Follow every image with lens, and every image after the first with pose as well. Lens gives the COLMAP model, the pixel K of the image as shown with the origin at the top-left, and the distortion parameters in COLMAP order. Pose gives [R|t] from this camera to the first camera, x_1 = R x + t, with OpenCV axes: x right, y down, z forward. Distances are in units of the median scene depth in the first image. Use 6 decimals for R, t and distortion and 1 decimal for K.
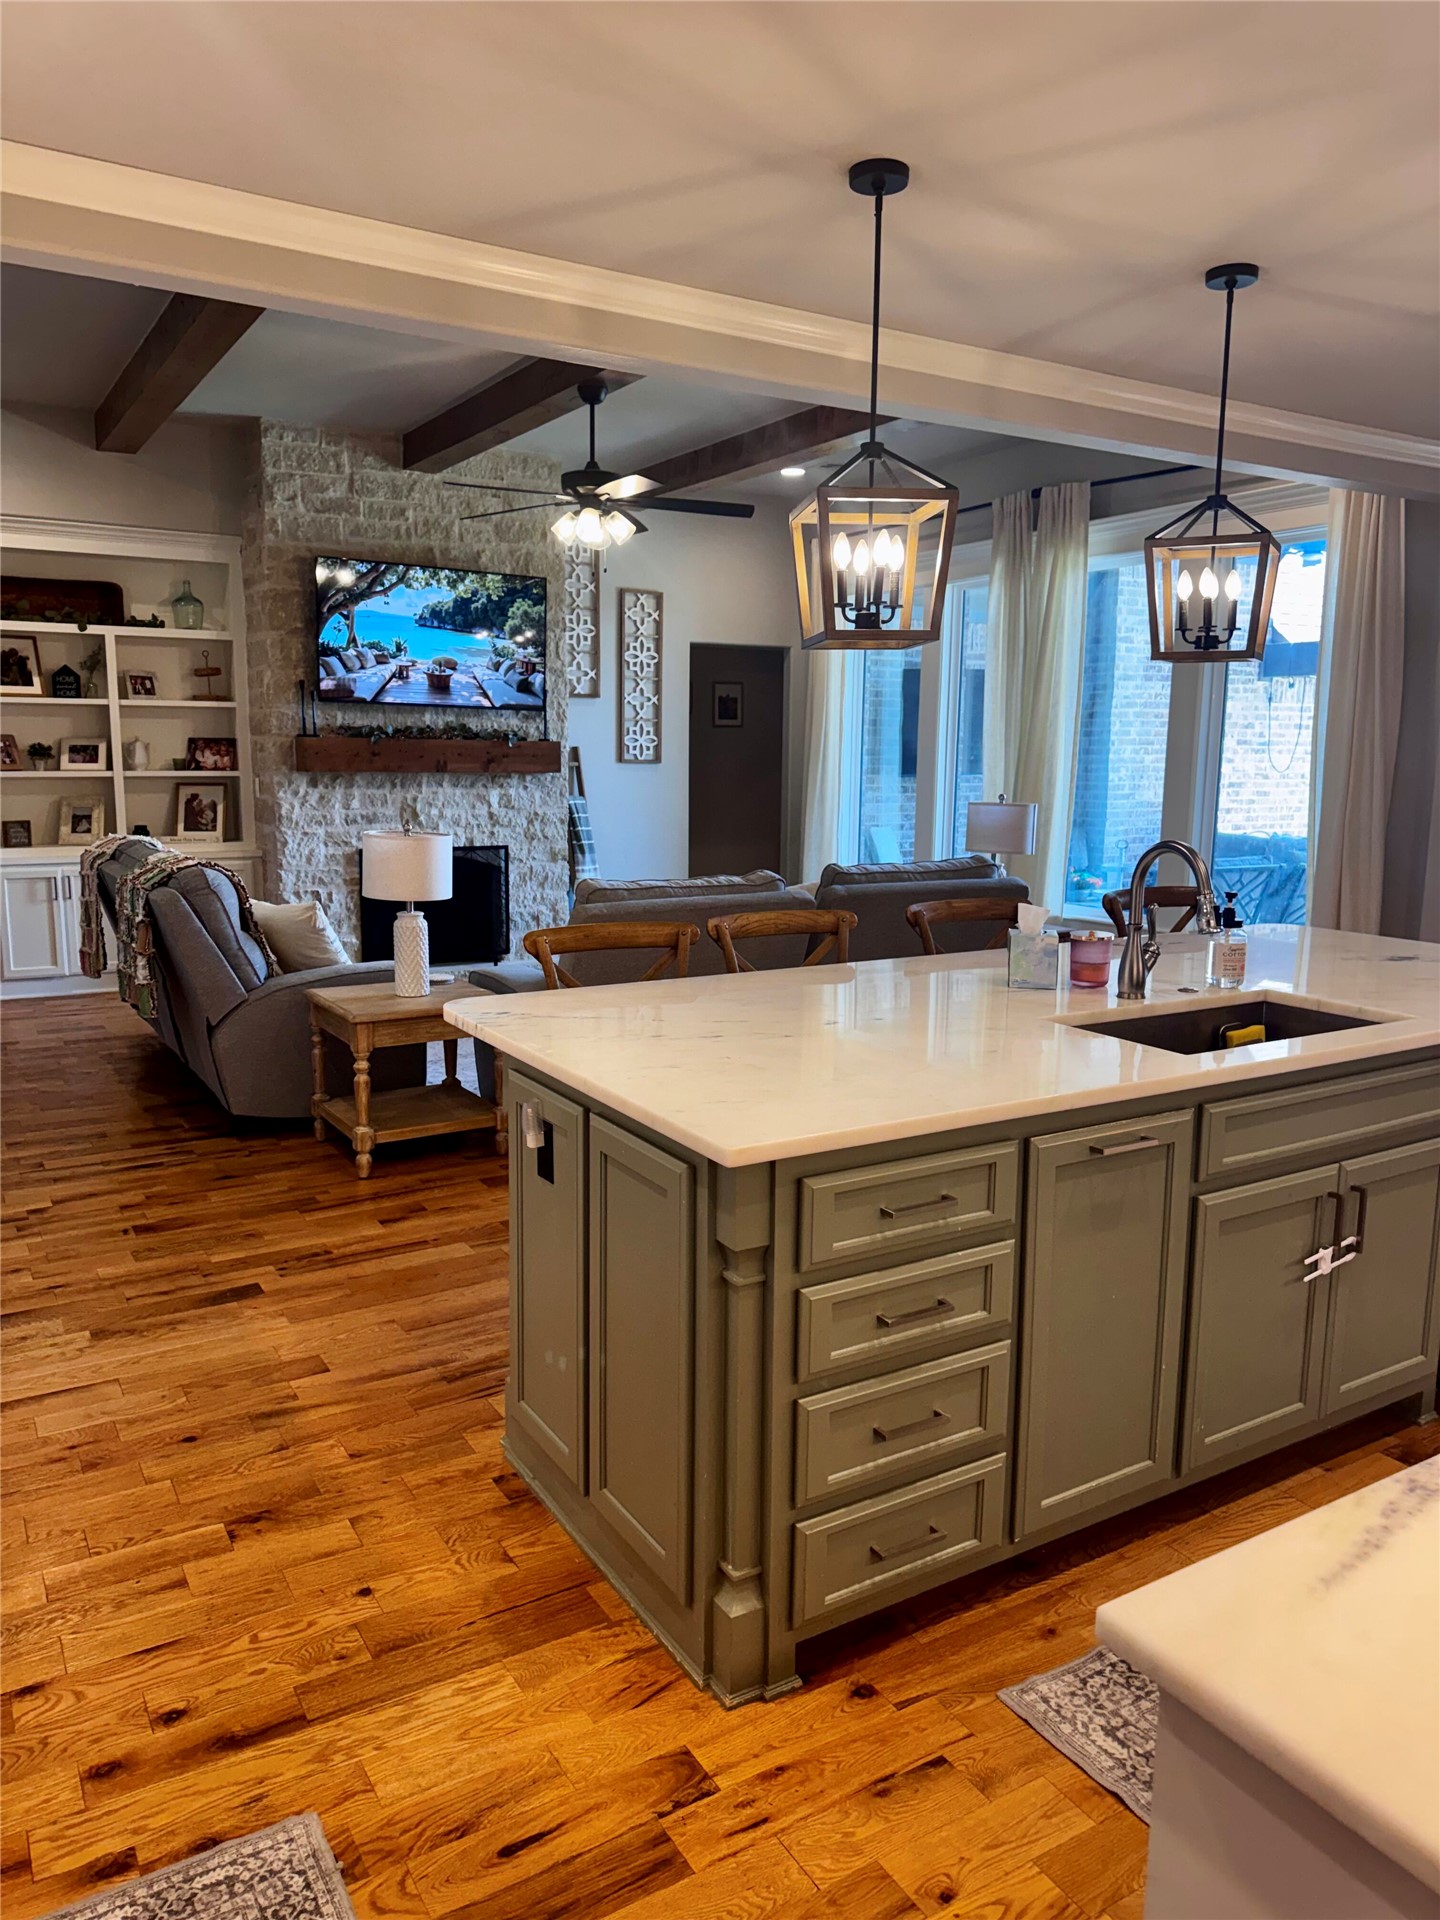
lens RADIAL K [[1350.5, 0, 734.6], [0, 1350.5, 959.4], [0, 0, 1]] dist [0.079888, -0.101046]
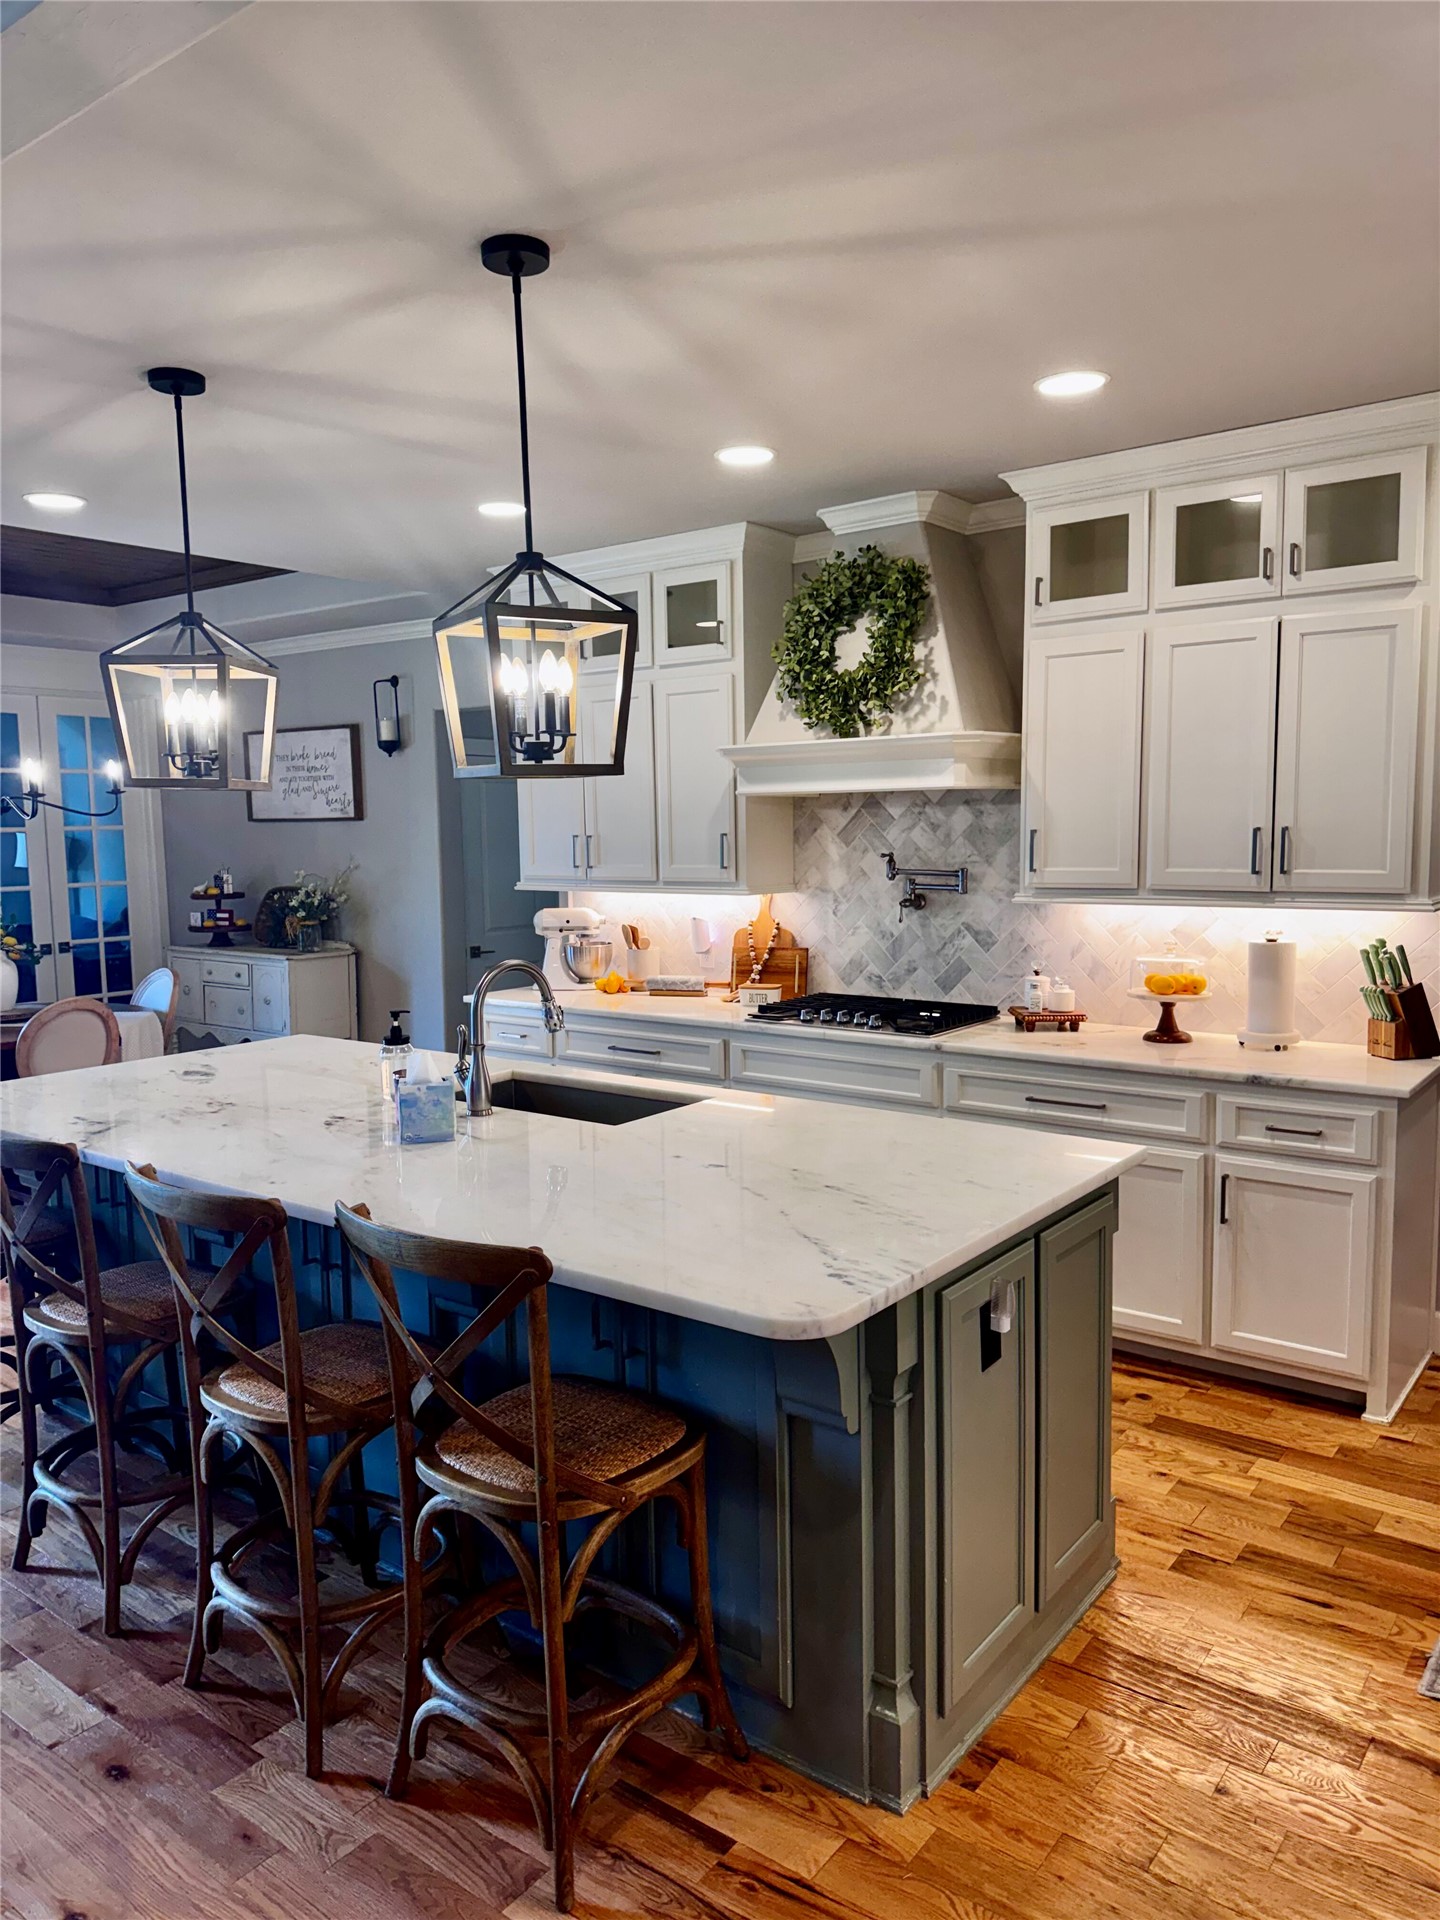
lens RADIAL K [[1350.5, 0, 714.3], [0, 1350.5, 966.7], [0, 0, 1]] dist [0.079888, -0.101046]
pose [[-0.359665, -0.099951, 0.927713, -0.299500], [0.161276, 0.972623, 0.167314, -0.093292], [-0.919038, 0.209795, -0.333699, 0.473189]]
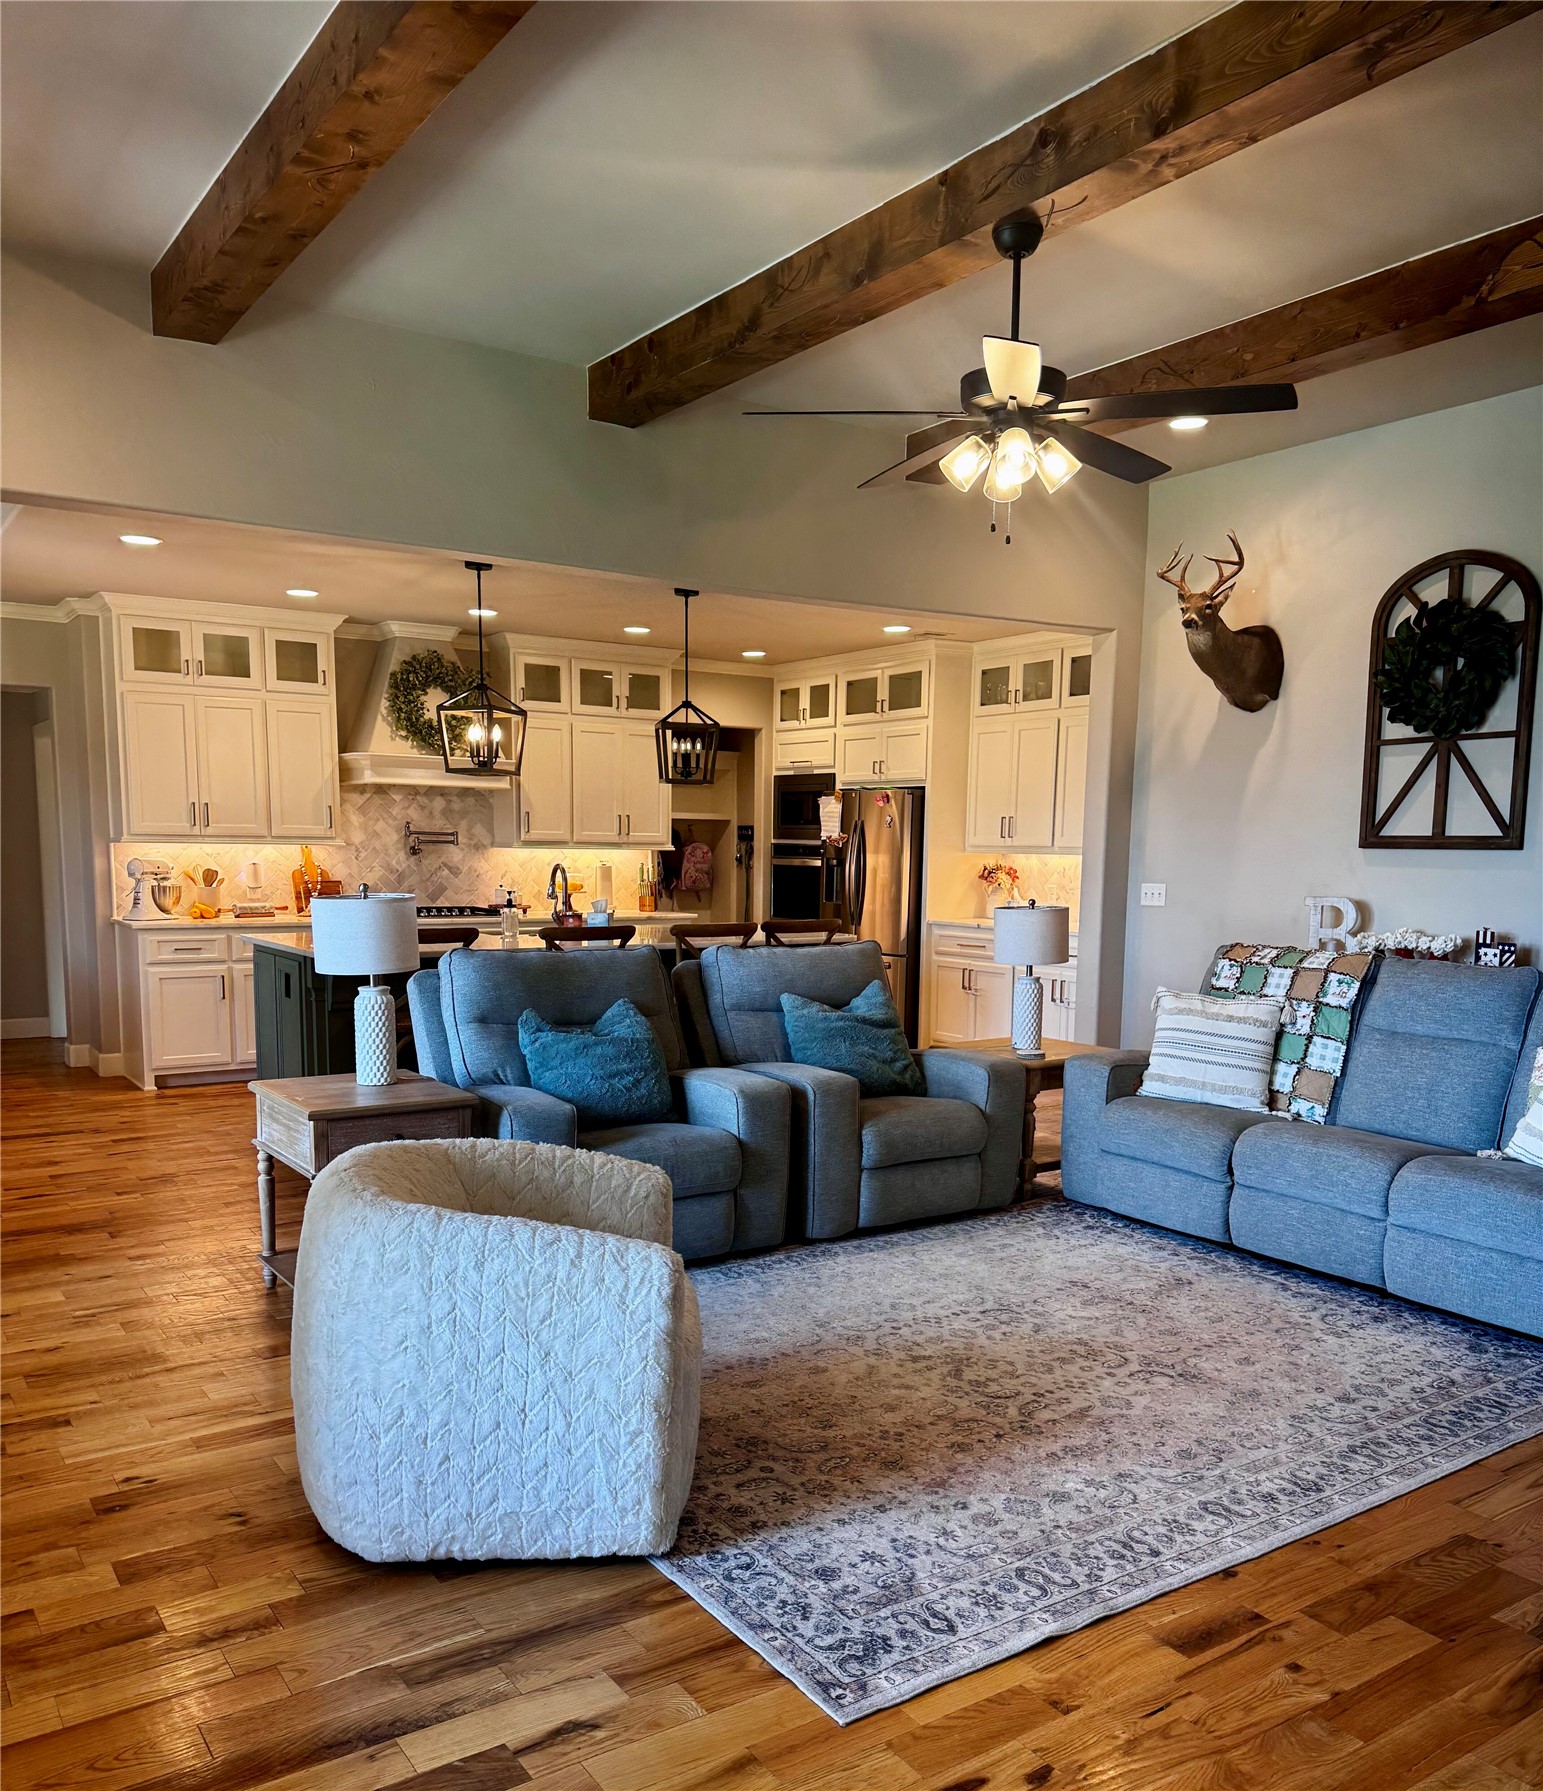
lens RADIAL K [[1422.3, 0, 776.1], [0, 1422.3, 1045.8], [0, 0, 1]] dist [0.085248, -0.037136]
pose [[-0.998634, -0.013118, -0.050586, 0.023673], [-0.027702, 0.953679, 0.299549, -0.210372], [0.044313, 0.300541, -0.952739, 1.359514]]
